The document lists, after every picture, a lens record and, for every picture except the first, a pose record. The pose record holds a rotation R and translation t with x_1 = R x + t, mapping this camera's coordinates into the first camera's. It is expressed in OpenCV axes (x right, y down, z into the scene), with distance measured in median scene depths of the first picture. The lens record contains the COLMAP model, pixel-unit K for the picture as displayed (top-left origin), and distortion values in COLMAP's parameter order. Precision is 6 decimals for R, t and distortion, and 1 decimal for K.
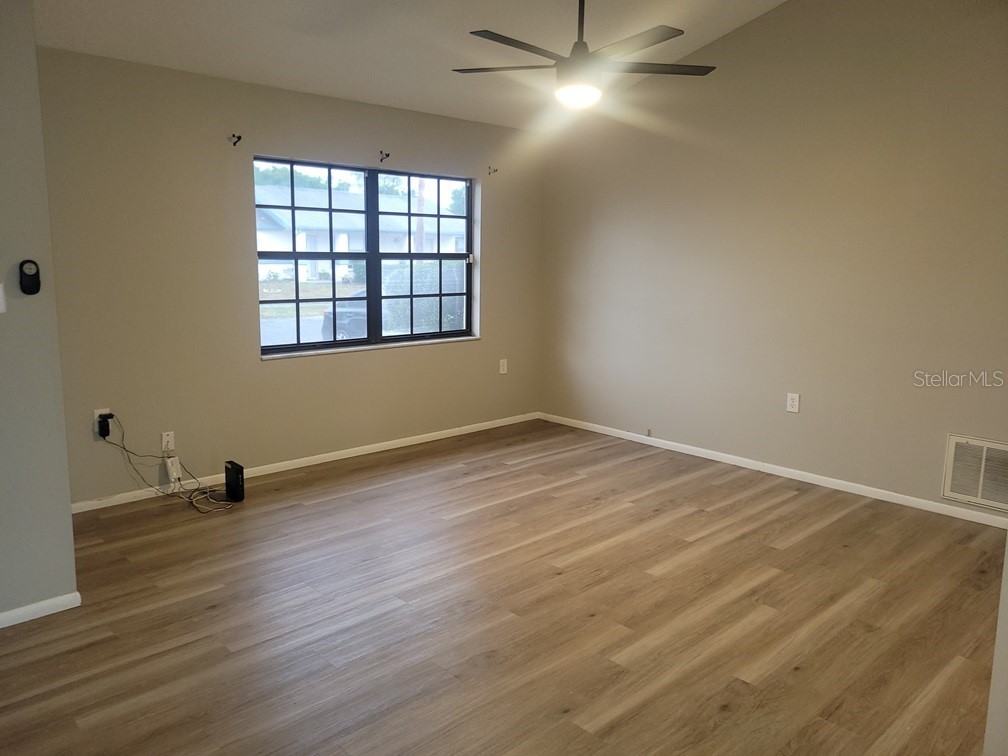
lens RADIAL K [[758.0, 0, 511.5], [0, 758.0, 365.3], [0, 0, 1]] dist [0.046045, -0.027131]
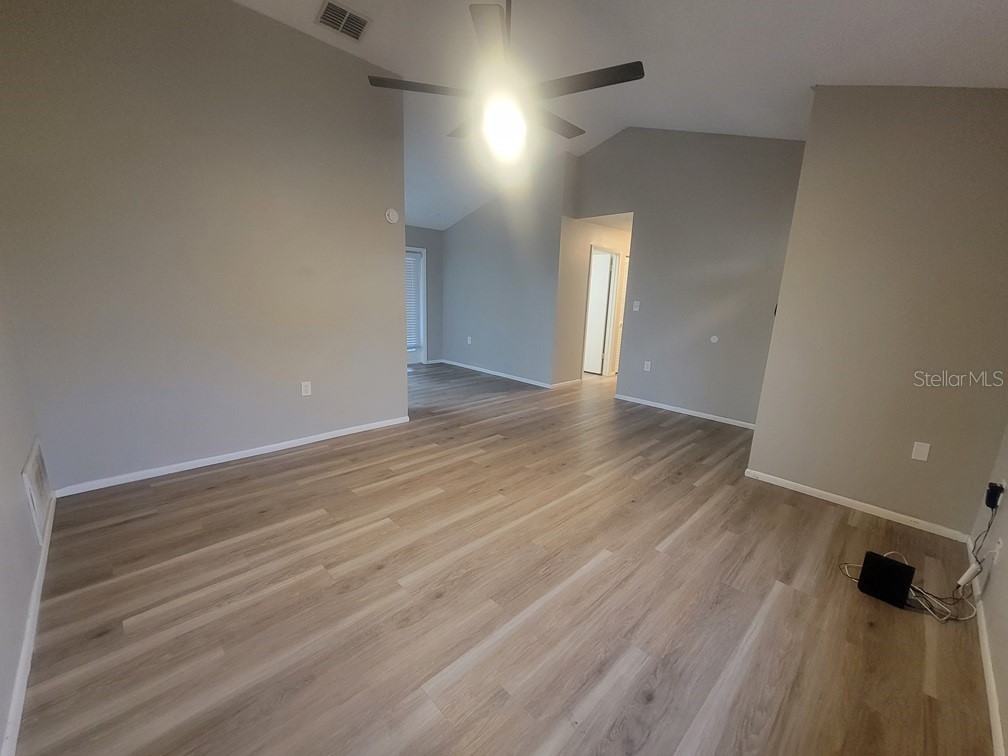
lens RADIAL K [[411.6, 0, 502.5], [0, 411.6, 376.3], [0, 0, 1]] dist [0.004796, -0.003068]
pose [[-0.998645, -0.049618, -0.015673, 0.066862], [-0.051972, 0.936429, 0.346987, -0.186859], [-0.002540, 0.347331, -0.937739, 1.347054]]
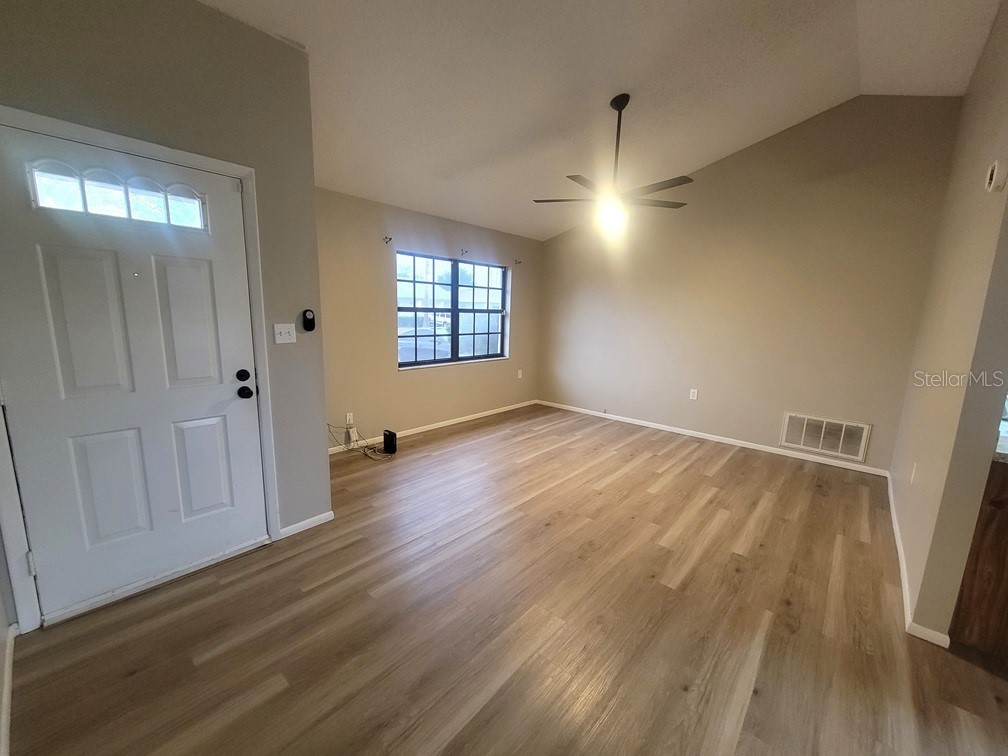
lens RADIAL K [[411.6, 0, 499.6], [0, 411.6, 385.6], [0, 0, 1]] dist [0.004796, -0.003068]
pose [[0.996765, -0.001345, 0.080357, -0.191989], [-0.001206, 0.999497, 0.031687, -0.003272], [-0.080360, -0.031682, 0.996262, 0.065222]]
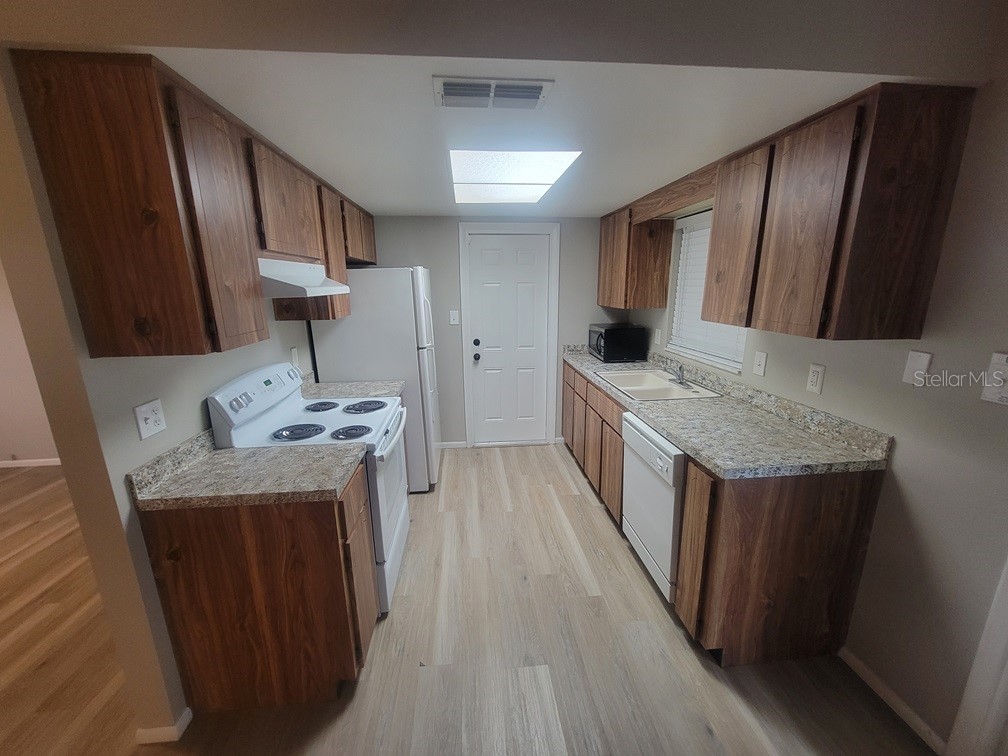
lens RADIAL K [[411.6, 0, 501.6], [0, 411.6, 385.5], [0, 0, 1]] dist [0.004796, -0.003068]
pose [[0.630196, -0.211055, 0.747201, 0.268463], [0.138698, 0.977468, 0.159118, -0.020719], [-0.763948, 0.003360, 0.645269, 0.020195]]
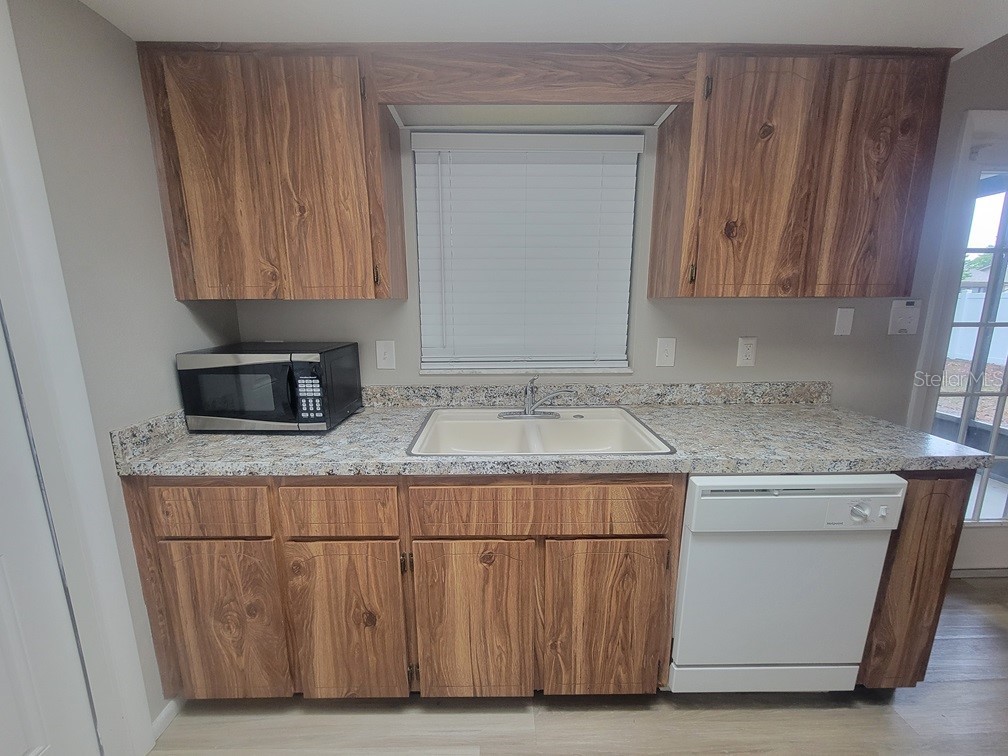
lens RADIAL K [[411.6, 0, 504.8], [0, 411.6, 386.5], [0, 0, 1]] dist [0.004796, -0.003068]
pose [[-0.726913, -0.154571, 0.669108, 0.676891], [0.093135, 0.943148, 0.319057, -0.035634], [-0.680385, 0.294244, -0.671191, 0.484222]]
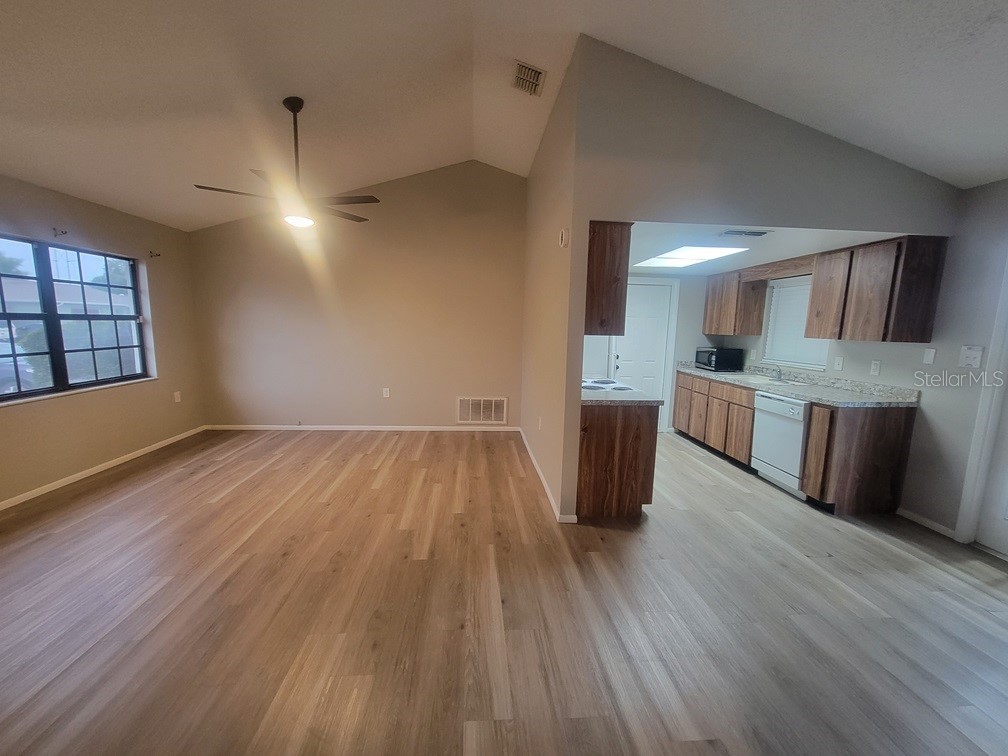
lens RADIAL K [[411.6, 0, 502.0], [0, 411.6, 386.3], [0, 0, 1]] dist [0.004796, -0.003068]
pose [[0.646137, -0.116592, 0.754263, -0.276695], [0.103627, 0.992513, 0.064648, -0.007142], [-0.756154, 0.036390, 0.653382, 0.072835]]
